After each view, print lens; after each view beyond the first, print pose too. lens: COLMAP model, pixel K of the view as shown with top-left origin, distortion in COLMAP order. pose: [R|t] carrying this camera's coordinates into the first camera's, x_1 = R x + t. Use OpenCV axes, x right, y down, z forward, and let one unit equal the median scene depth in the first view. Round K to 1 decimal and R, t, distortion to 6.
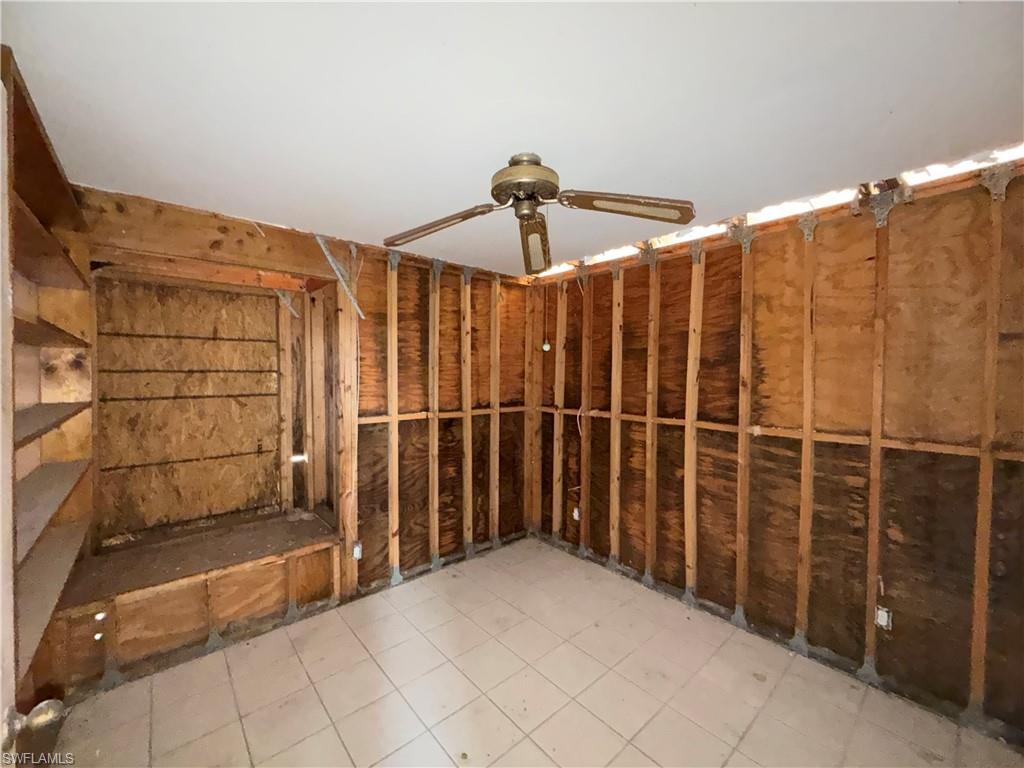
lens RADIAL K [[409.6, 0, 508.7], [0, 409.6, 382.8], [0, 0, 1]] dist [-0.000191, 0.000215]
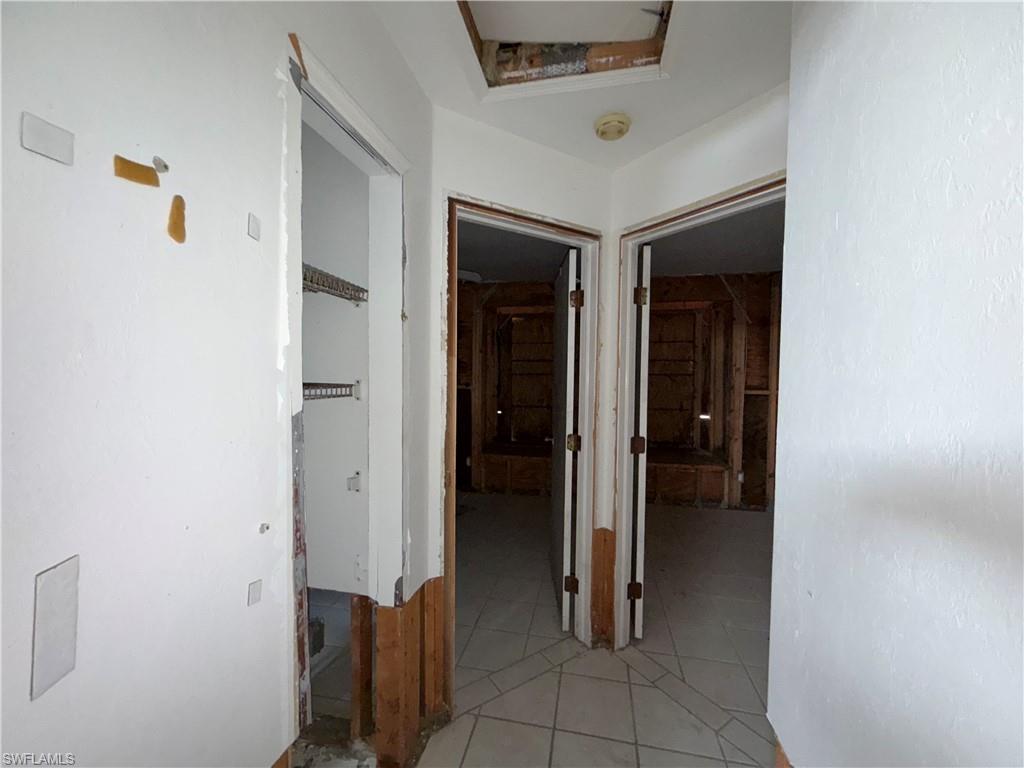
lens RADIAL K [[409.6, 0, 508.7], [0, 409.6, 382.8], [0, 0, 1]] dist [-0.000191, 0.000215]
pose [[0.603282, 0.027401, -0.797057, 0.293218], [-0.024453, 0.999575, 0.015855, 0.054464], [0.797153, 0.009925, 0.603696, -0.569002]]
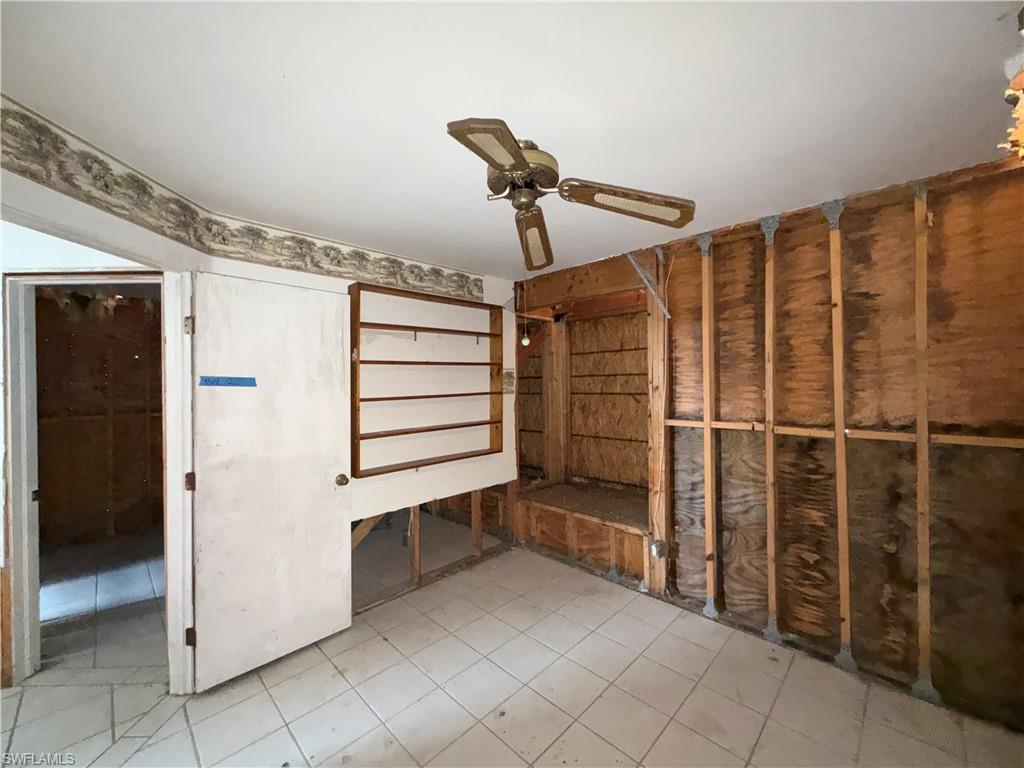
lens RADIAL K [[409.6, 0, 508.7], [0, 409.6, 382.8], [0, 0, 1]] dist [-0.000191, 0.000215]
pose [[0.069951, -0.000695, -0.997550, 0.573496], [-0.006830, 0.999976, -0.001175, 0.001811], [0.997527, 0.006895, 0.069945, 0.526889]]
